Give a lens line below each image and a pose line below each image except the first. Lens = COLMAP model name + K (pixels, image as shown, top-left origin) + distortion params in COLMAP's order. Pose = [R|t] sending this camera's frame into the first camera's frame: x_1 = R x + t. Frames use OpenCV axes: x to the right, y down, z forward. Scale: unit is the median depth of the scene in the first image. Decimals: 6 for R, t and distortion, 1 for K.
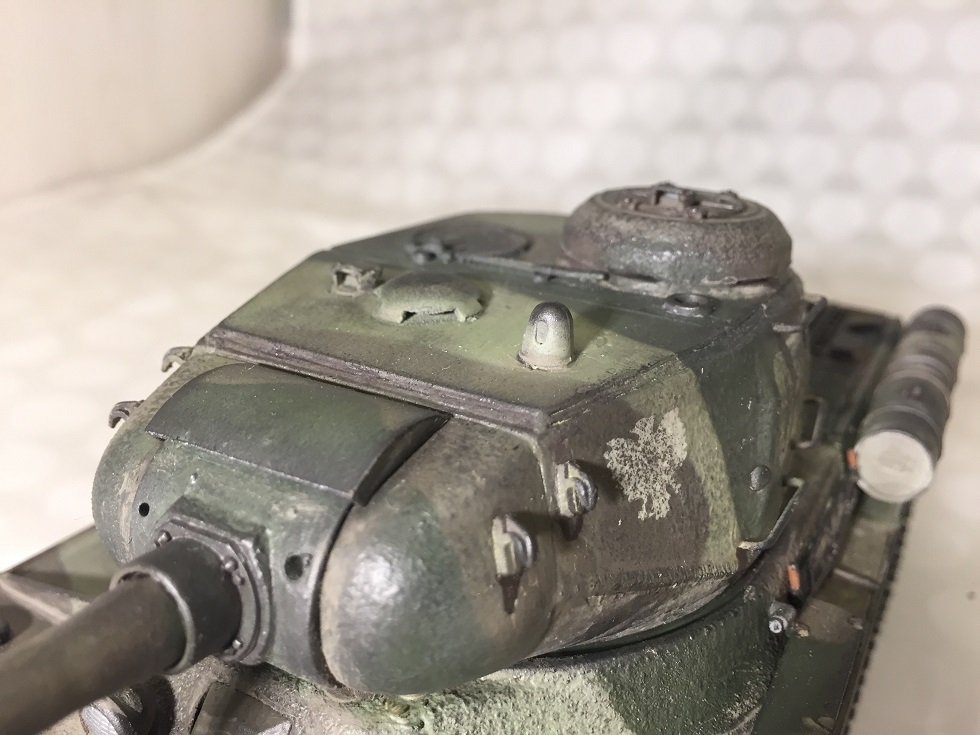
lens RADIAL K [[921.1, 0, 490.0], [0, 921.1, 367.5], [0, 0, 1]] dist [0.068818, -0.209609]
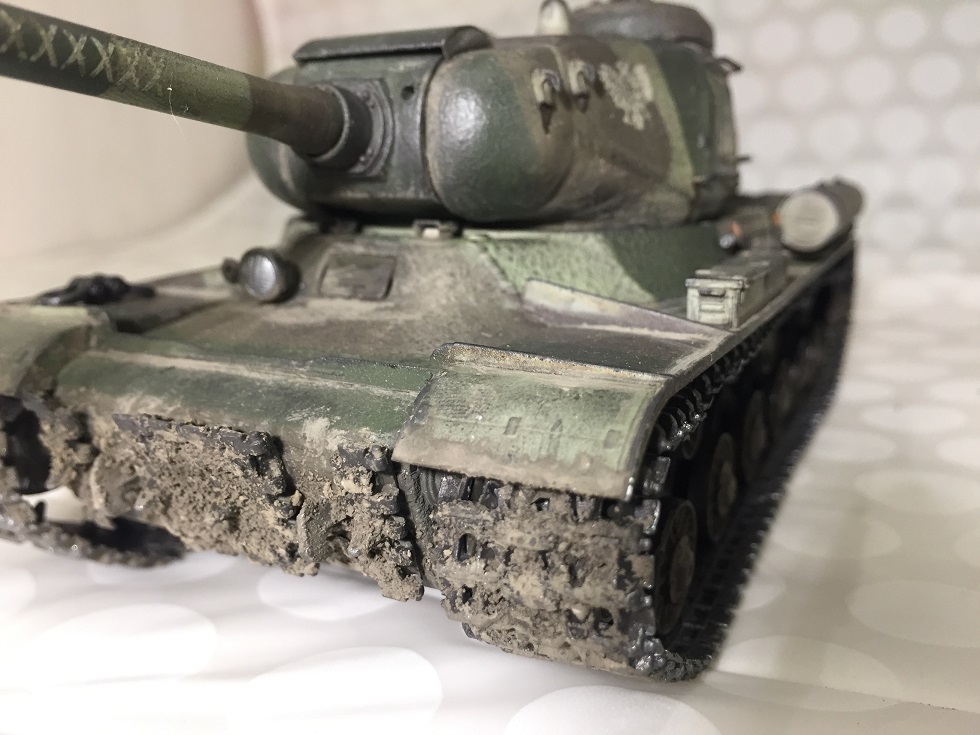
lens RADIAL K [[921.1, 0, 490.0], [0, 921.1, 367.5], [0, 0, 1]] dist [0.068818, -0.209609]
pose [[0.997351, -0.047062, 0.055472, -0.156245], [0.055720, 0.984448, -0.166606, 0.801564], [-0.046768, 0.169255, 0.984462, -0.386728]]
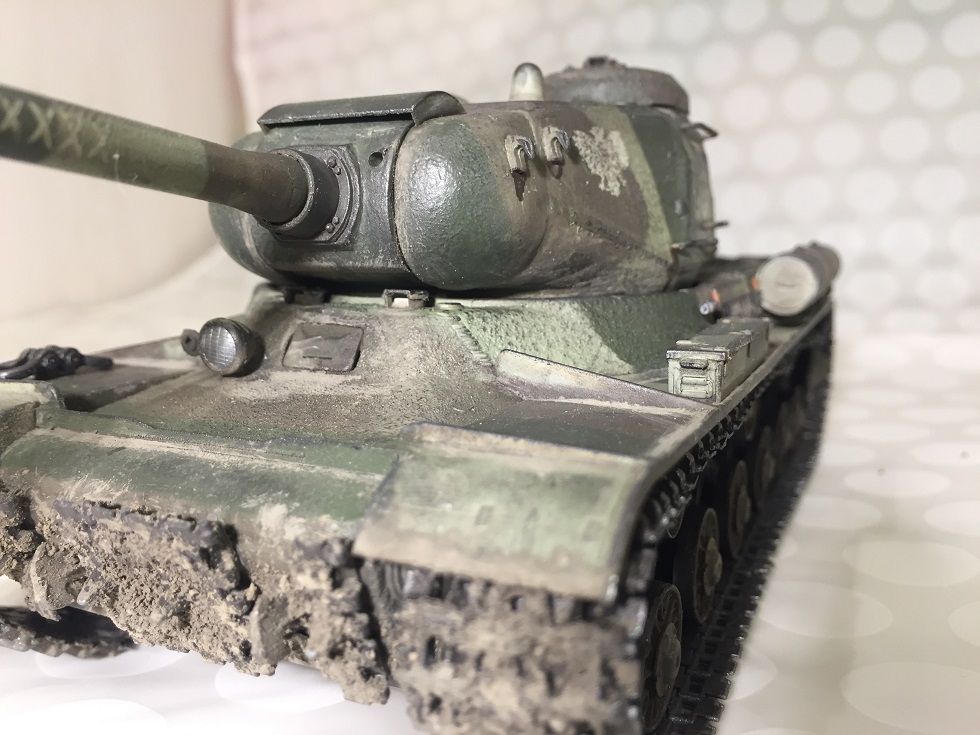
lens RADIAL K [[921.1, 0, 490.0], [0, 921.1, 367.5], [0, 0, 1]] dist [0.068818, -0.209609]
pose [[0.995550, -0.048069, 0.081051, -0.141829], [0.065453, 0.971508, -0.227790, 0.767307], [-0.067793, 0.232081, 0.970331, -0.325673]]
